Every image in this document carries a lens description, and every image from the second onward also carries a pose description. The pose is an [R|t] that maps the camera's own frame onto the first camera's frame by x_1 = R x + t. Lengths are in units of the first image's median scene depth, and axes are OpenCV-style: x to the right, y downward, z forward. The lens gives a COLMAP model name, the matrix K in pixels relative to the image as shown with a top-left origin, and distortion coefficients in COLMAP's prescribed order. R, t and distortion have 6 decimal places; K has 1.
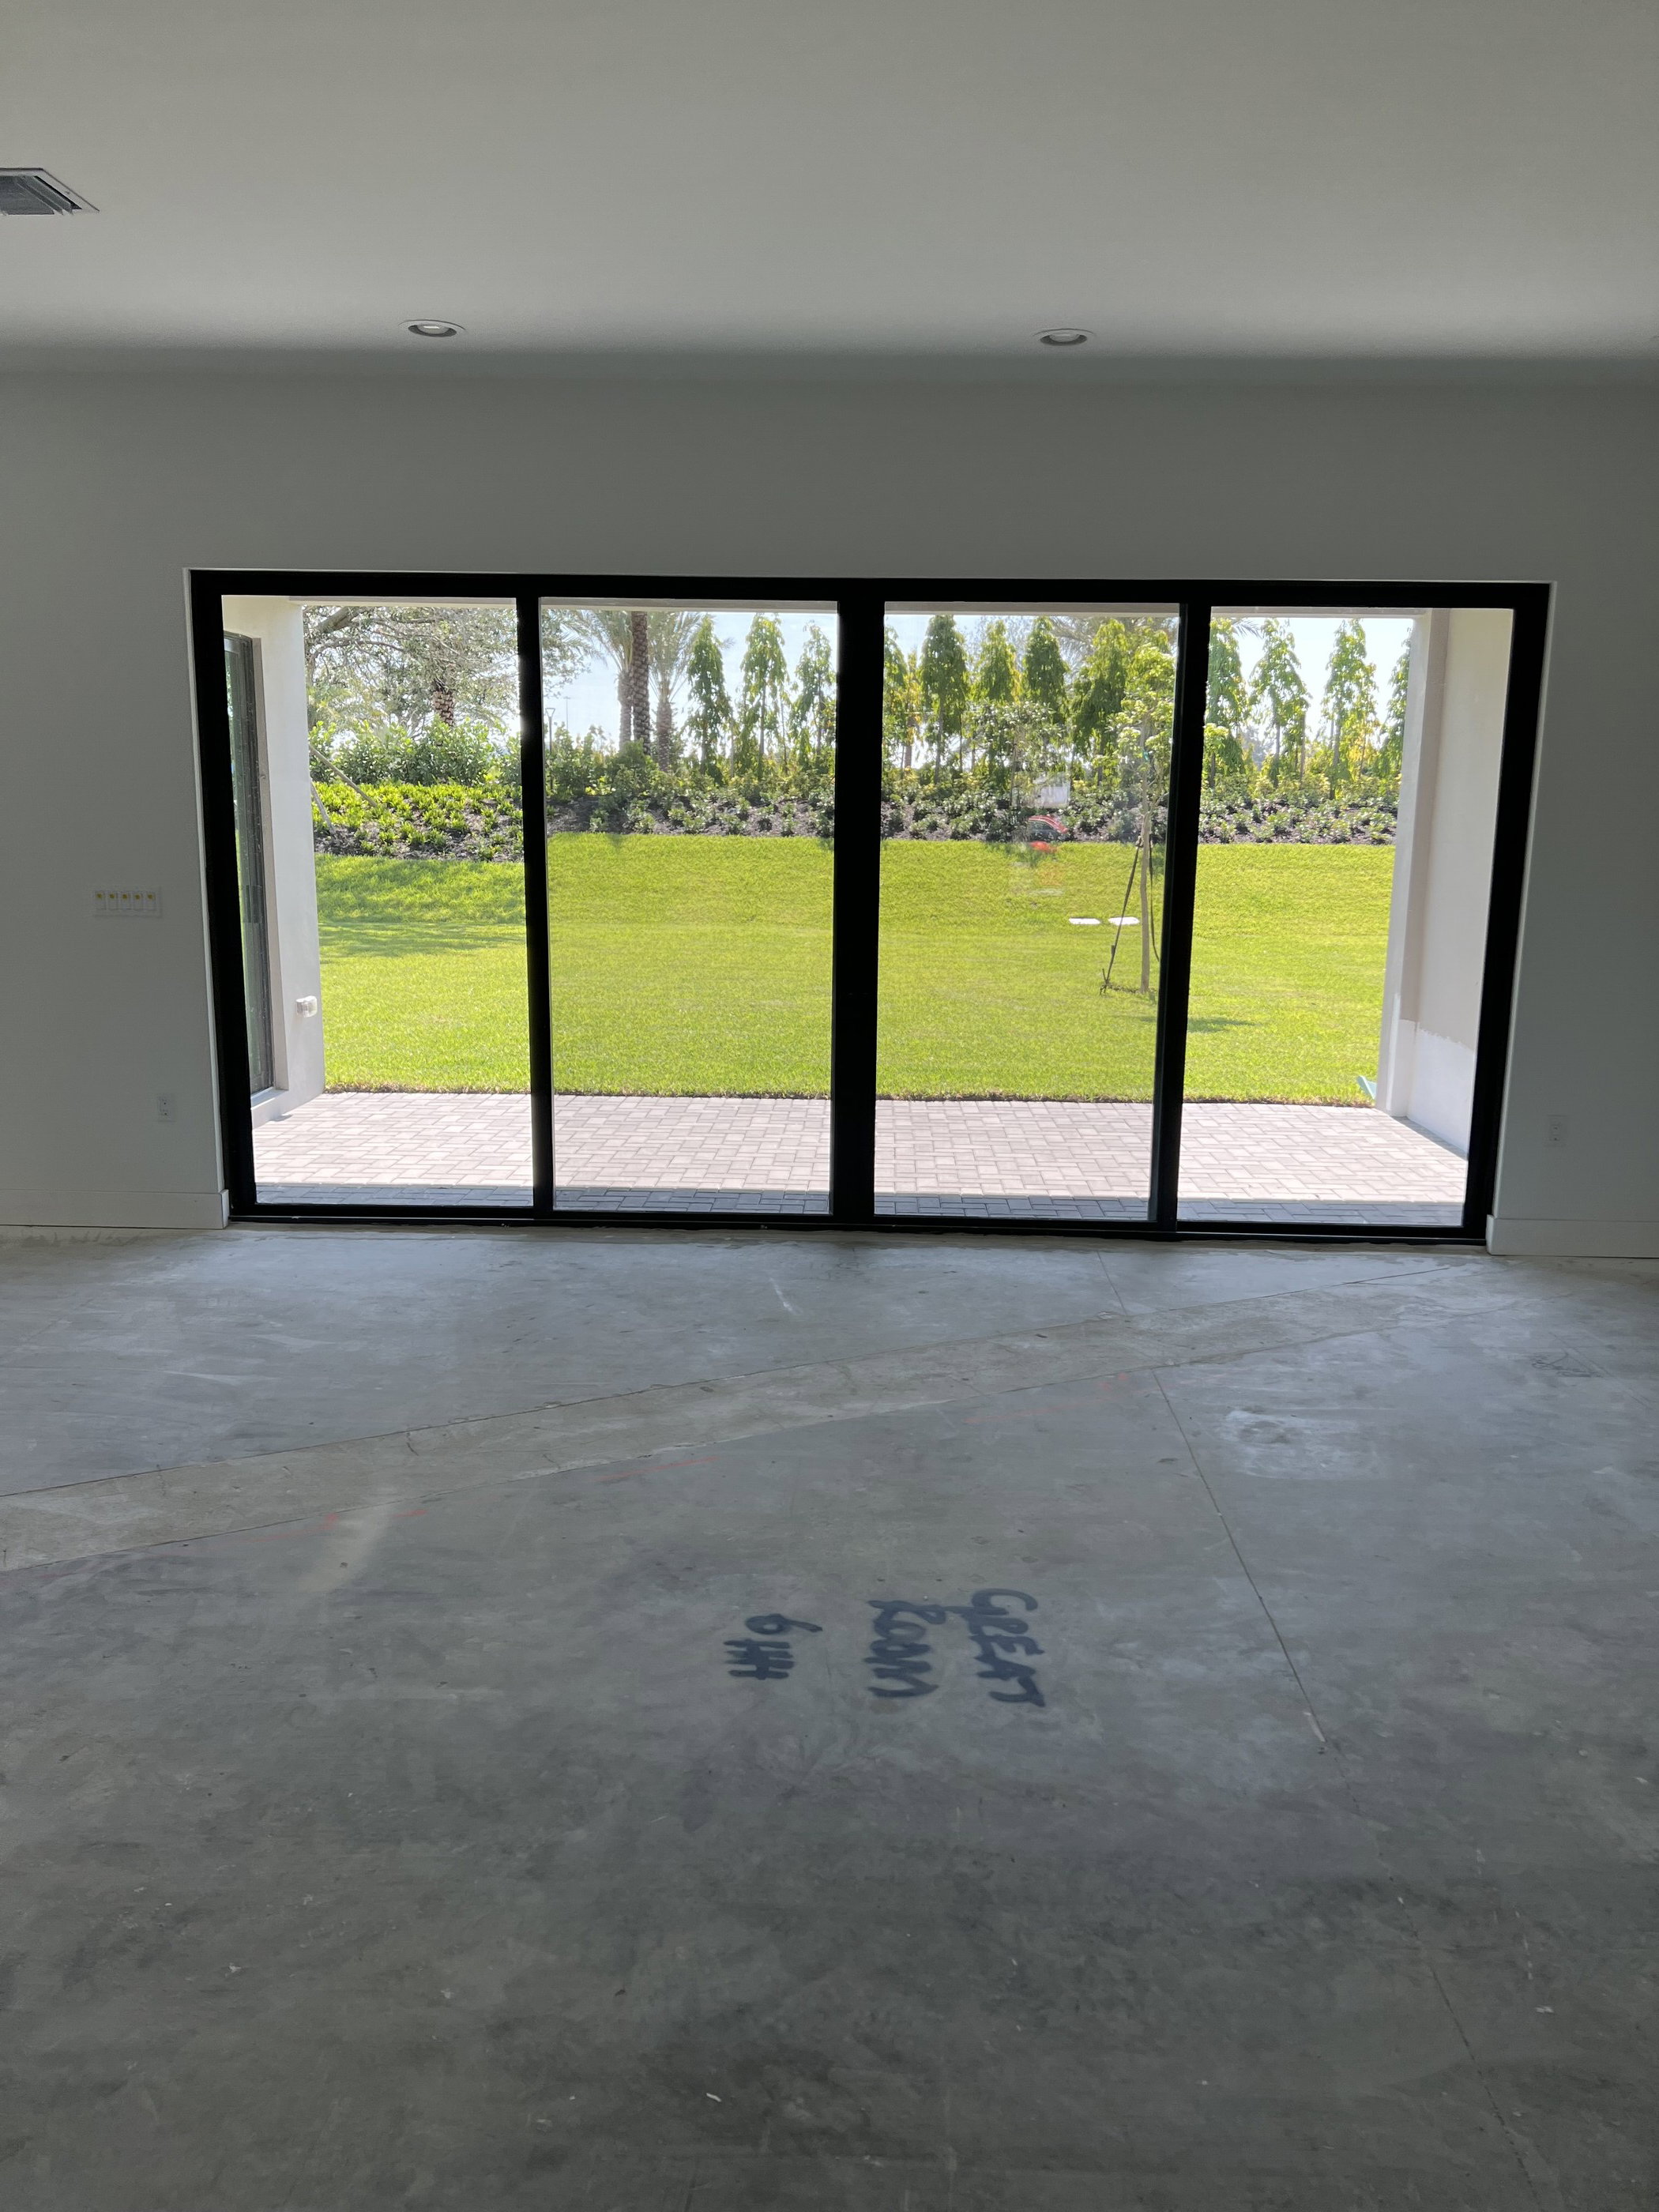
lens RADIAL K [[1661.1, 0, 834.1], [0, 1661.1, 1088.0], [0, 0, 1]] dist [0.054858, -0.065267]
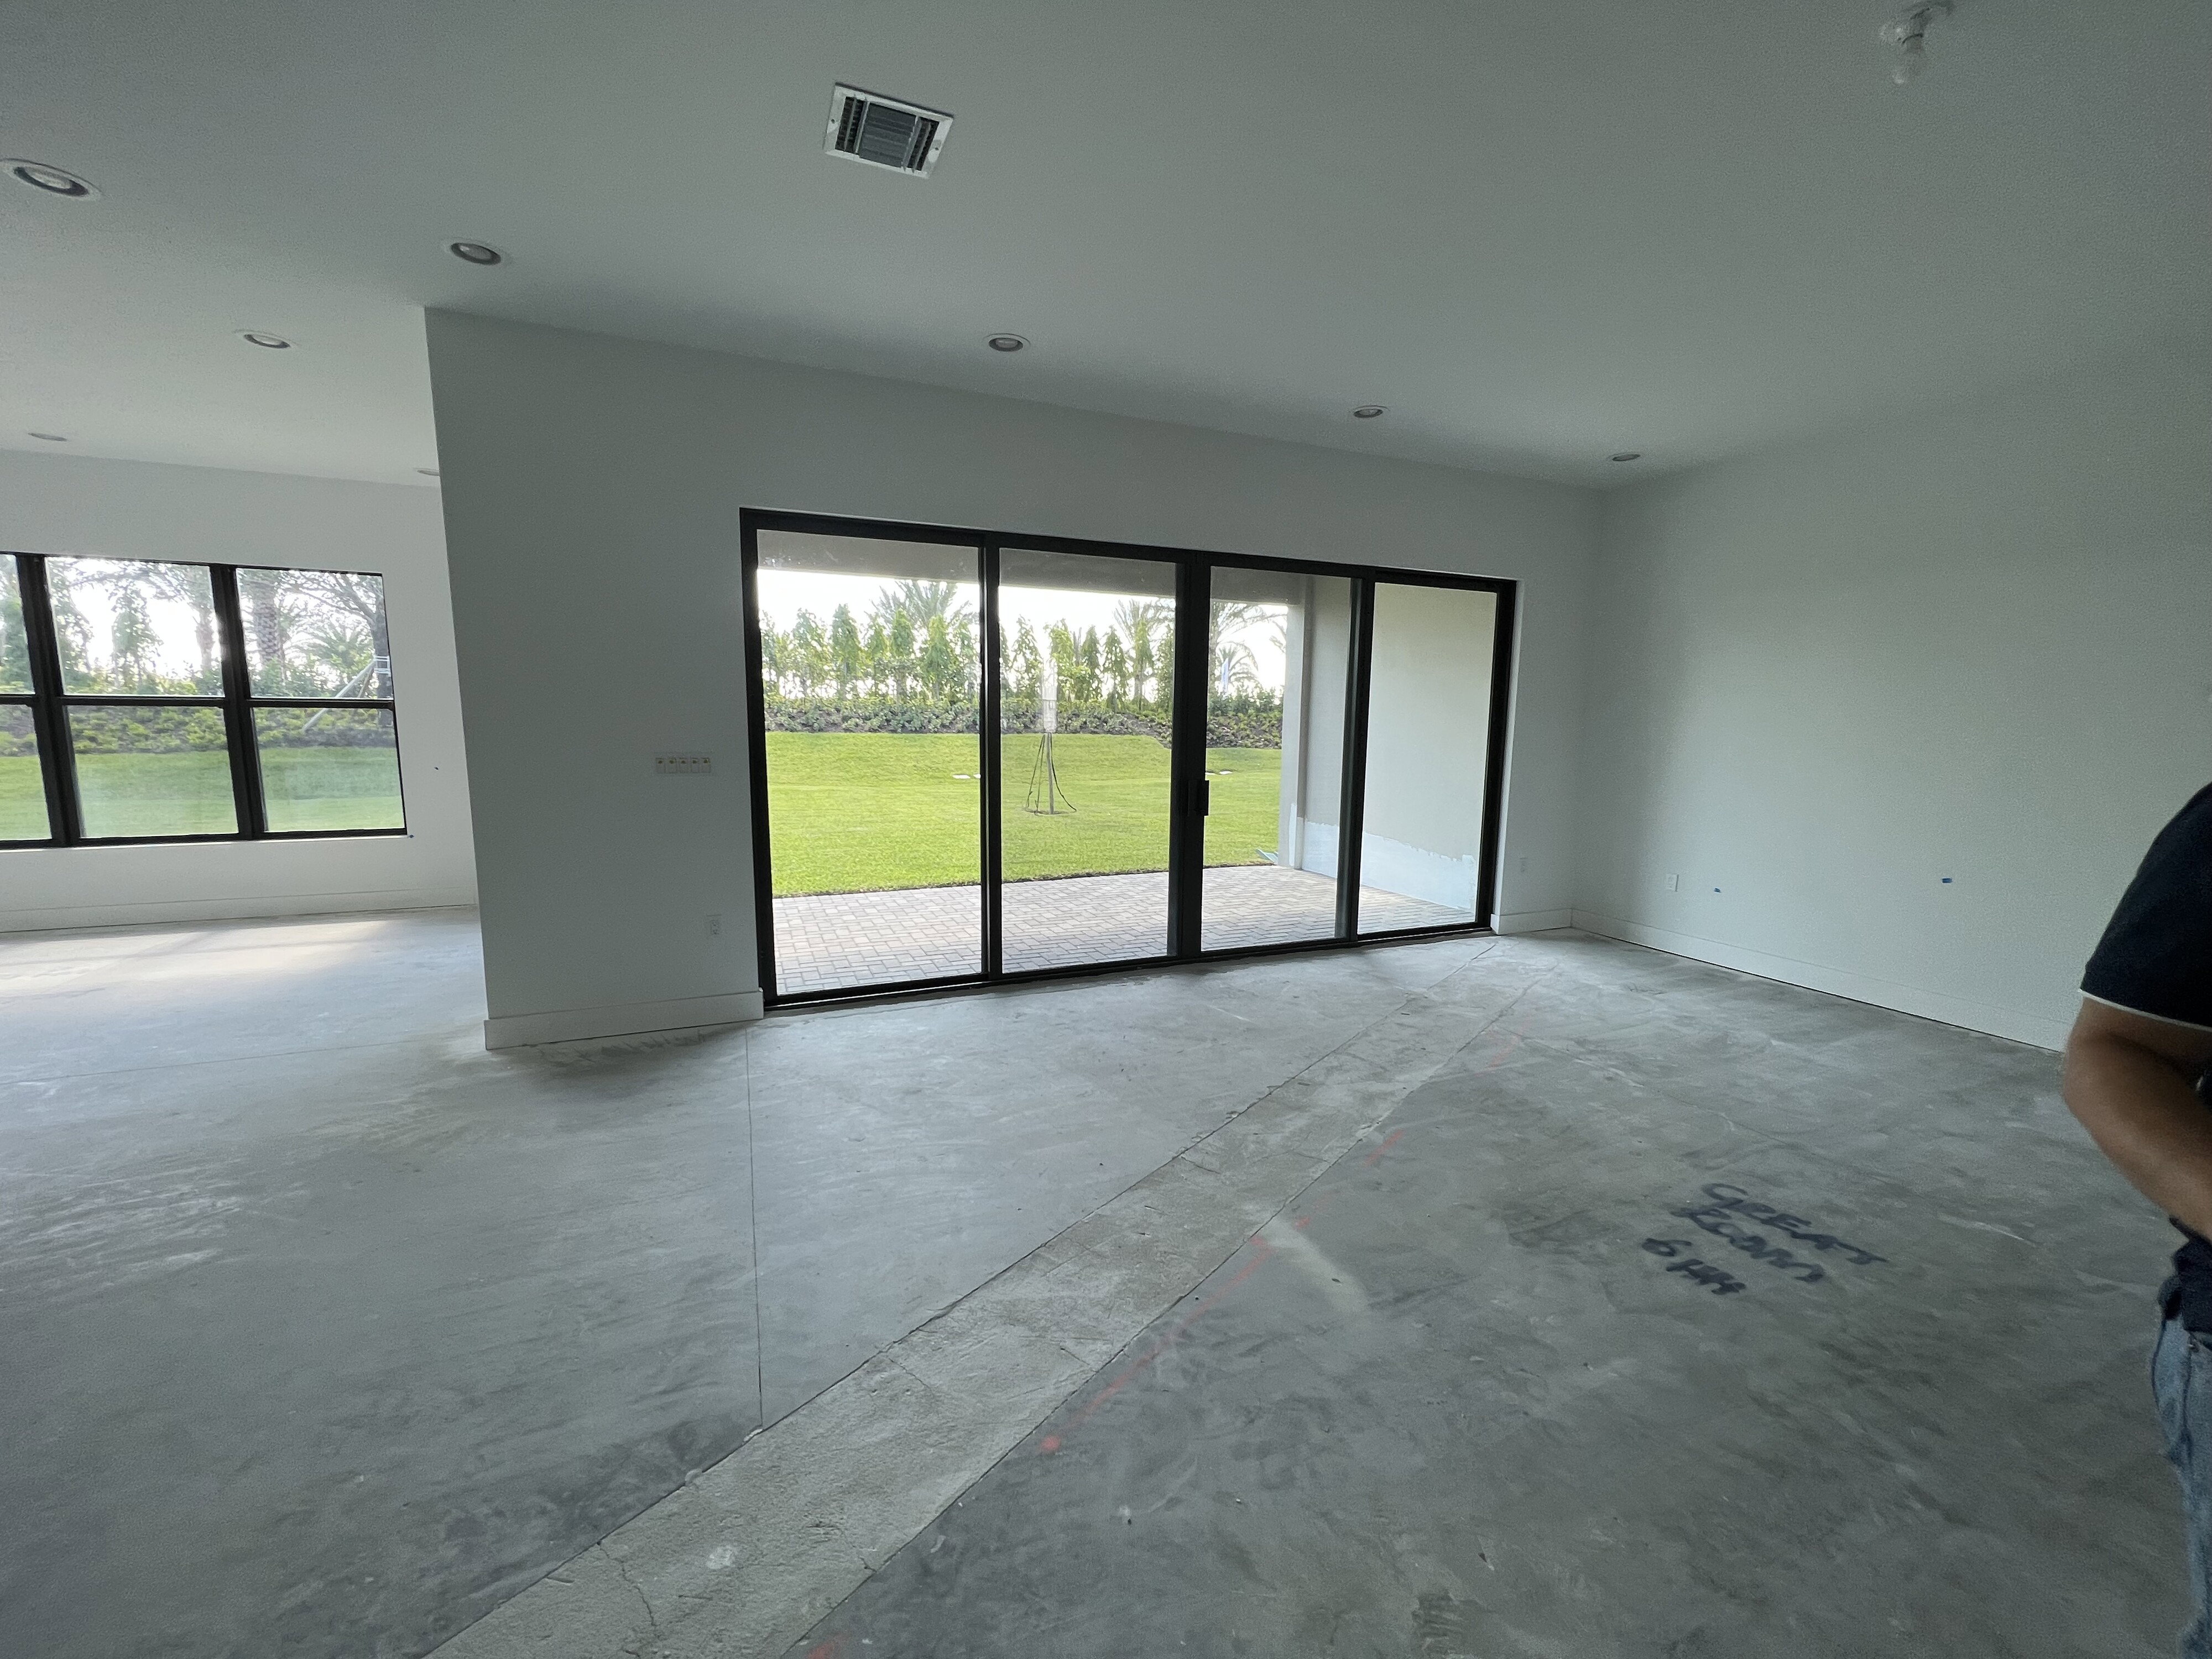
lens RADIAL K [[886.7, 0, 1111.3], [0, 886.7, 834.7], [0, 0, 1]] dist [-0.000759, 0.000343]
pose [[0.908306, -0.057939, 0.414275, -0.518109], [0.073451, 0.997065, -0.021597, -0.029427], [-0.411808, 0.050045, 0.909896, 0.344546]]
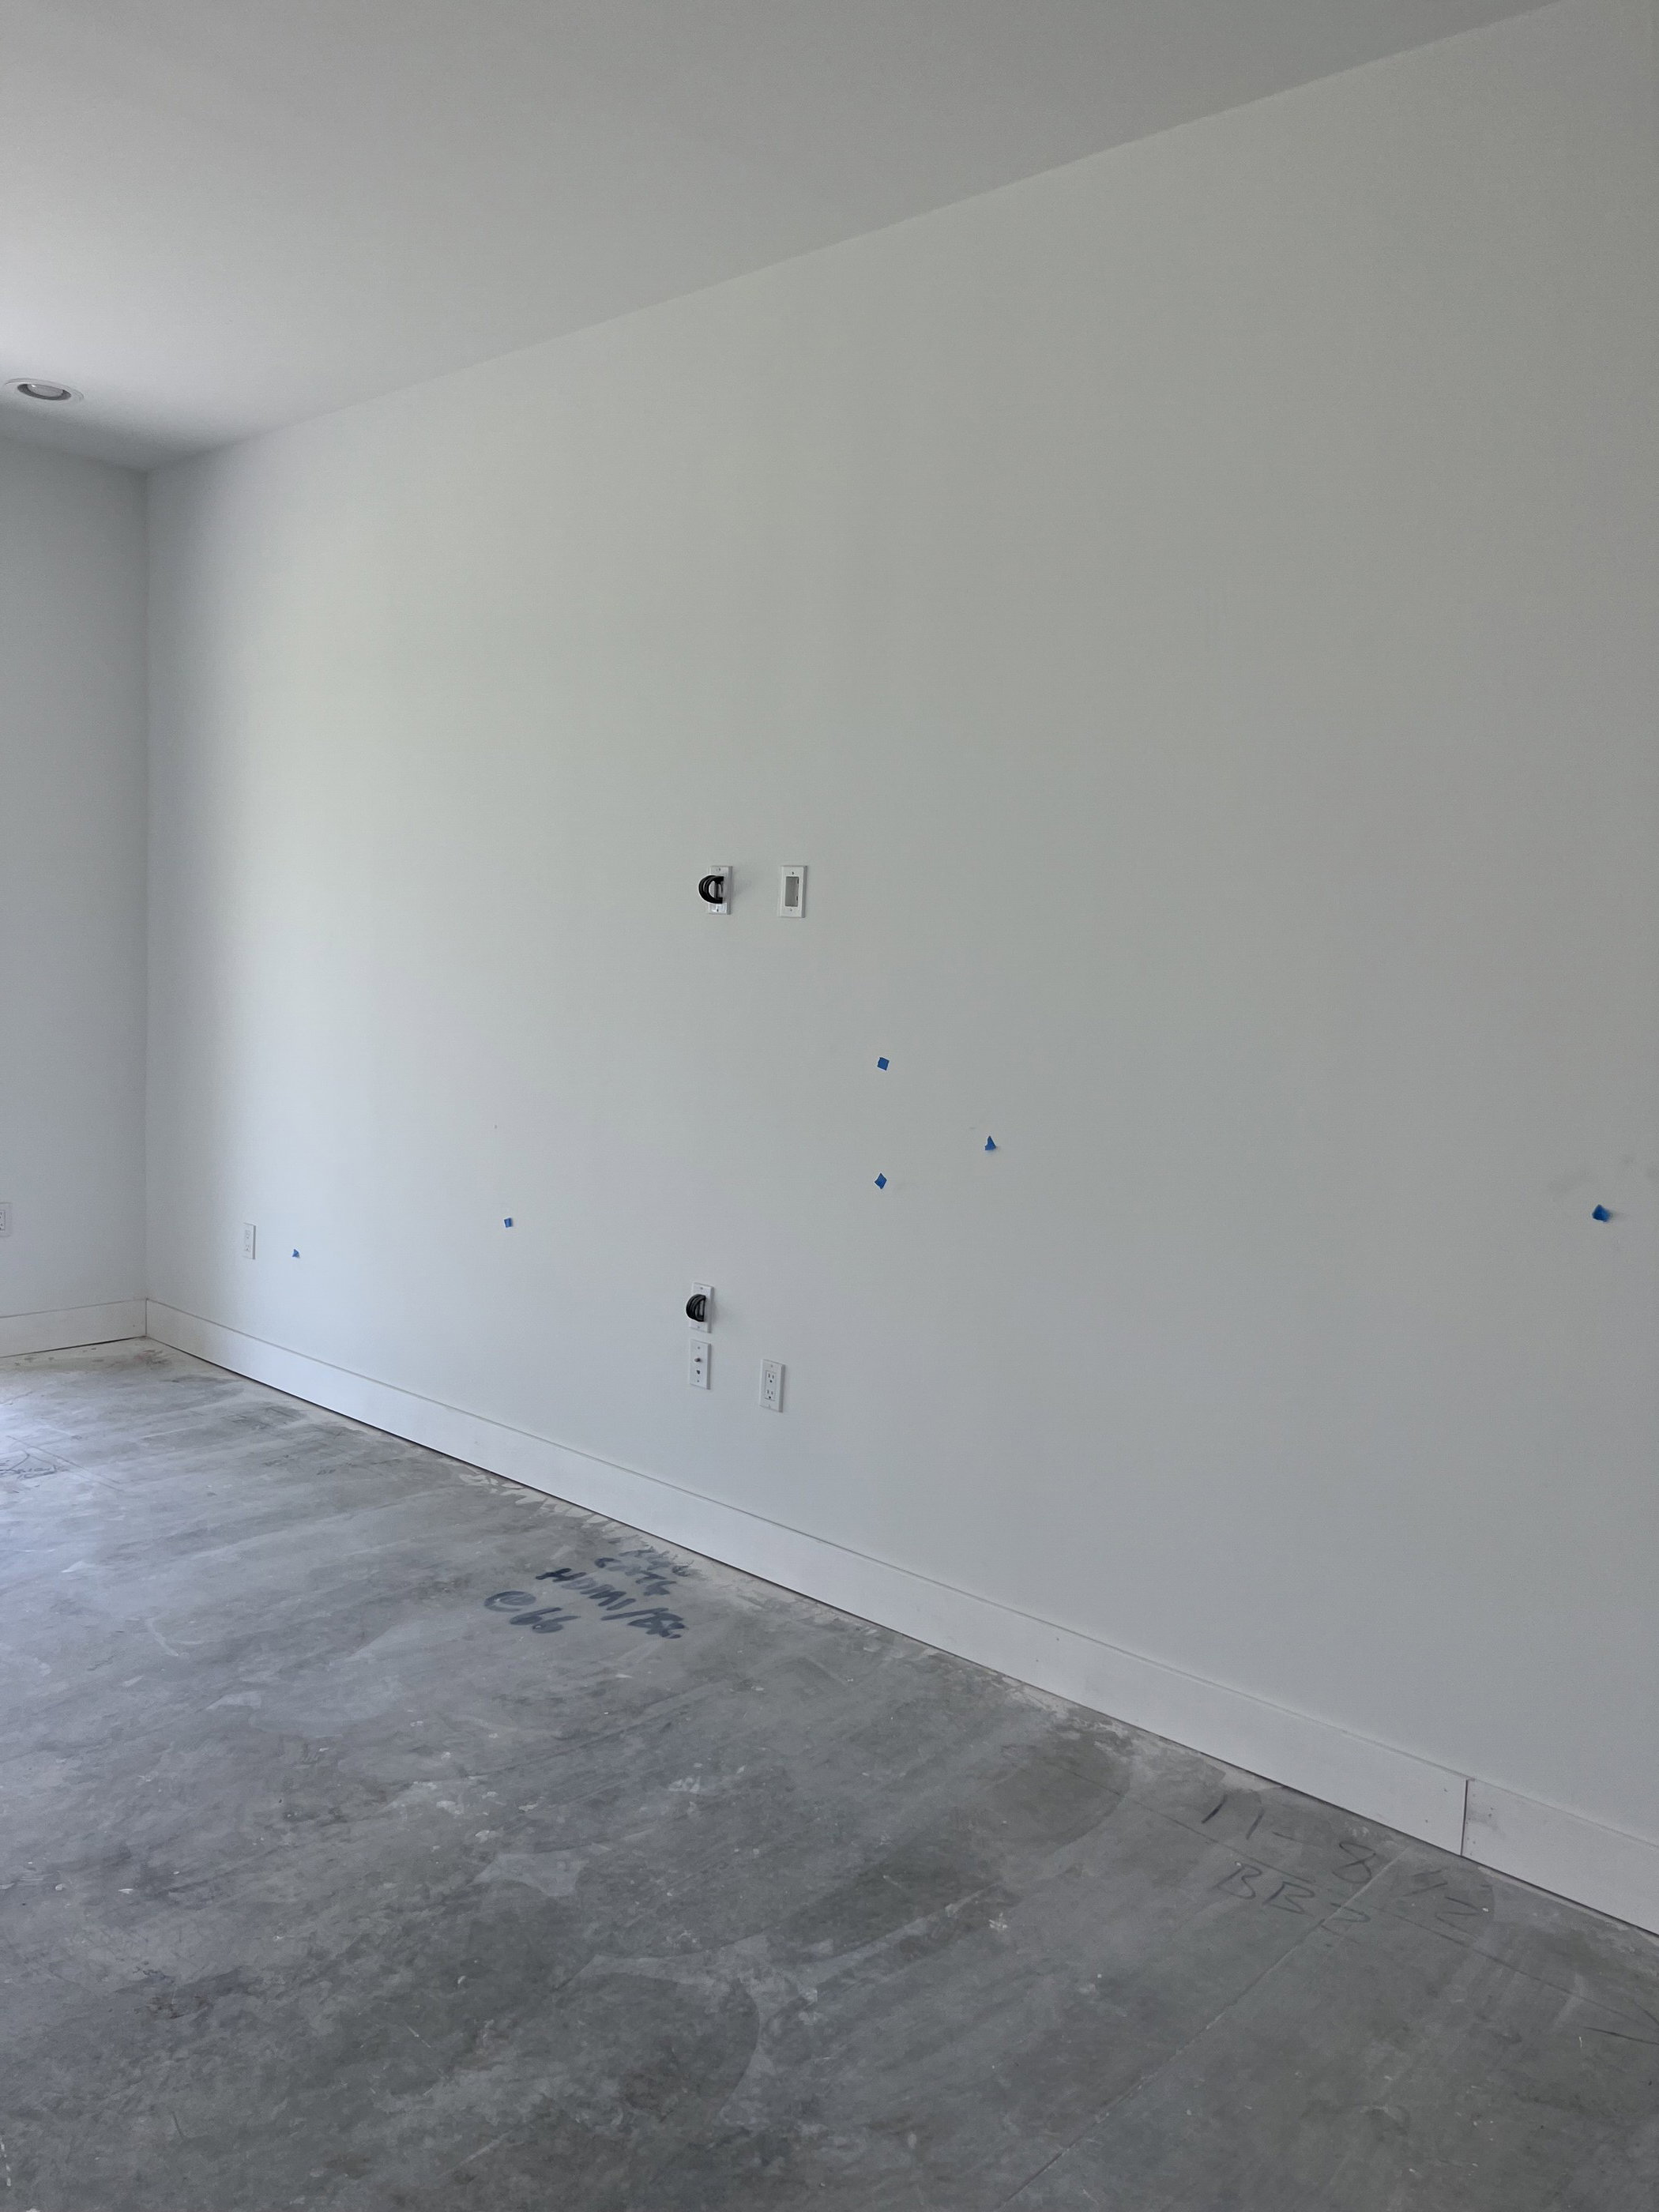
lens RADIAL K [[1661.1, 0, 843.1], [0, 1661.1, 1102.6], [0, 0, 1]] dist [0.054858, -0.065267]
pose [[0.647222, -0.054922, 0.760321, 0.040044], [0.100380, 0.994856, -0.013586, 0.025268], [-0.755664, 0.085114, 0.649406, 0.053252]]
